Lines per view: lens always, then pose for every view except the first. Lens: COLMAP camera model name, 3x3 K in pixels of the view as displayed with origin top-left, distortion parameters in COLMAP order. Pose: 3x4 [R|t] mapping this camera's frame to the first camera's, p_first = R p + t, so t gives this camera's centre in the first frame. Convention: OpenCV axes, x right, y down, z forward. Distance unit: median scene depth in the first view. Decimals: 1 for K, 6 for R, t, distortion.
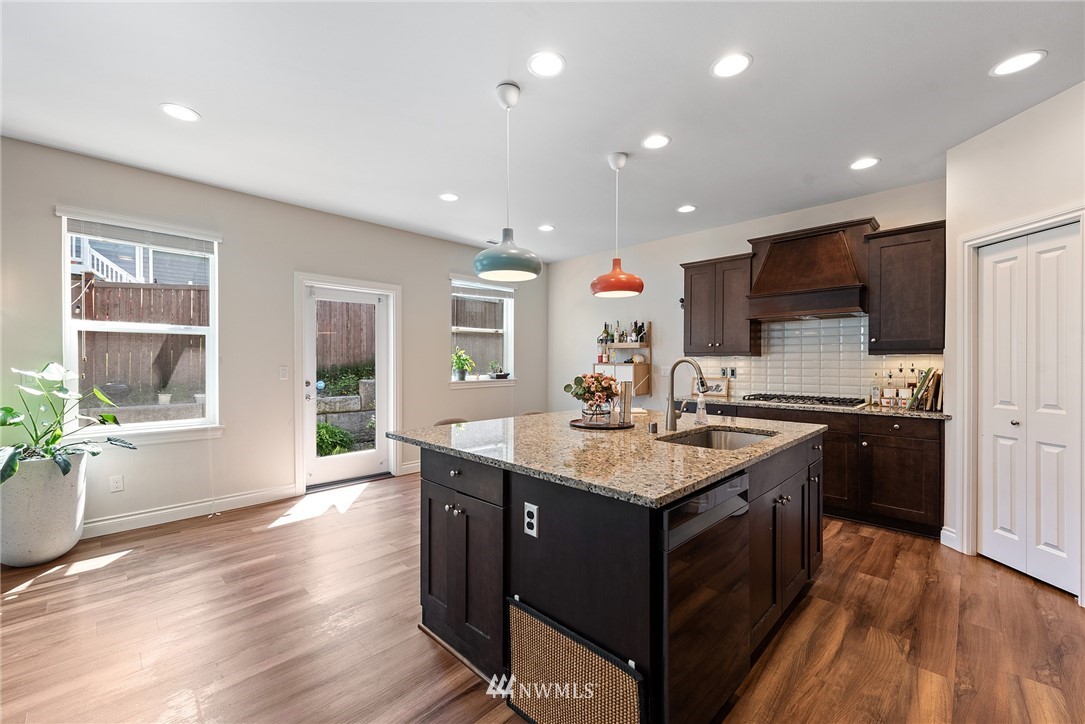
lens RADIAL K [[429.7, 0, 551.7], [0, 429.7, 364.6], [0, 0, 1]] dist [0.002042, -0.000678]
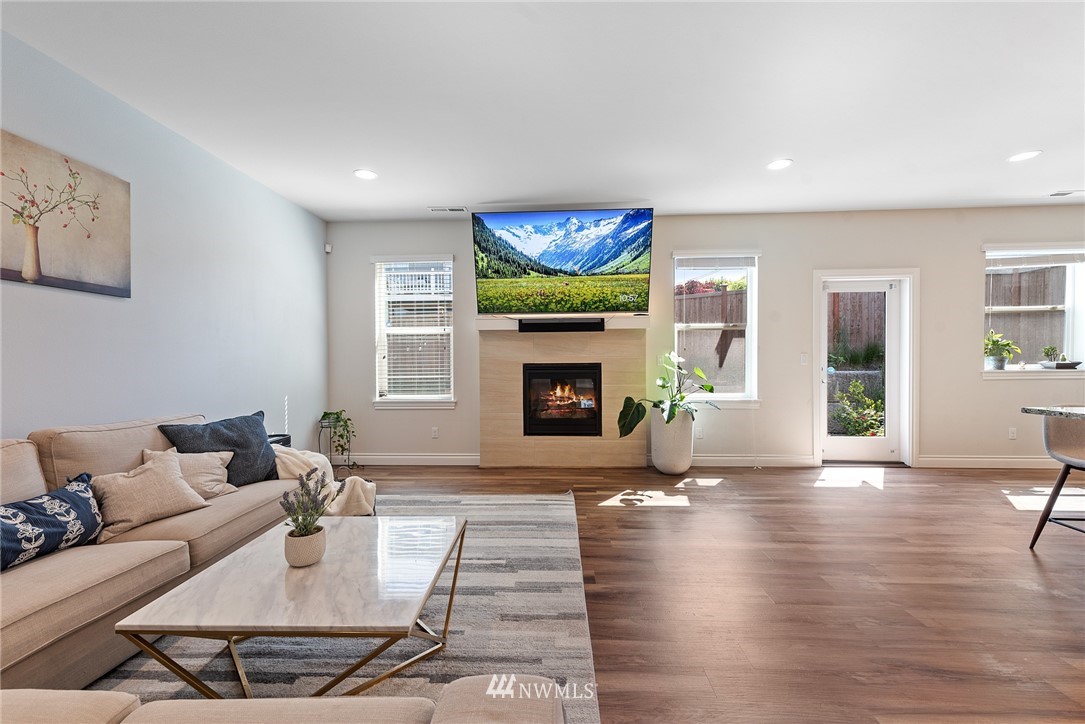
lens RADIAL K [[429.7, 0, 539.0], [0, 429.7, 360.4], [0, 0, 1]] dist [0.002042, -0.000678]
pose [[0.651875, -0.002658, -0.758322, -0.190807], [0.000746, 0.999996, -0.002864, 0.024818], [0.758326, 0.001302, 0.651874, -0.278116]]
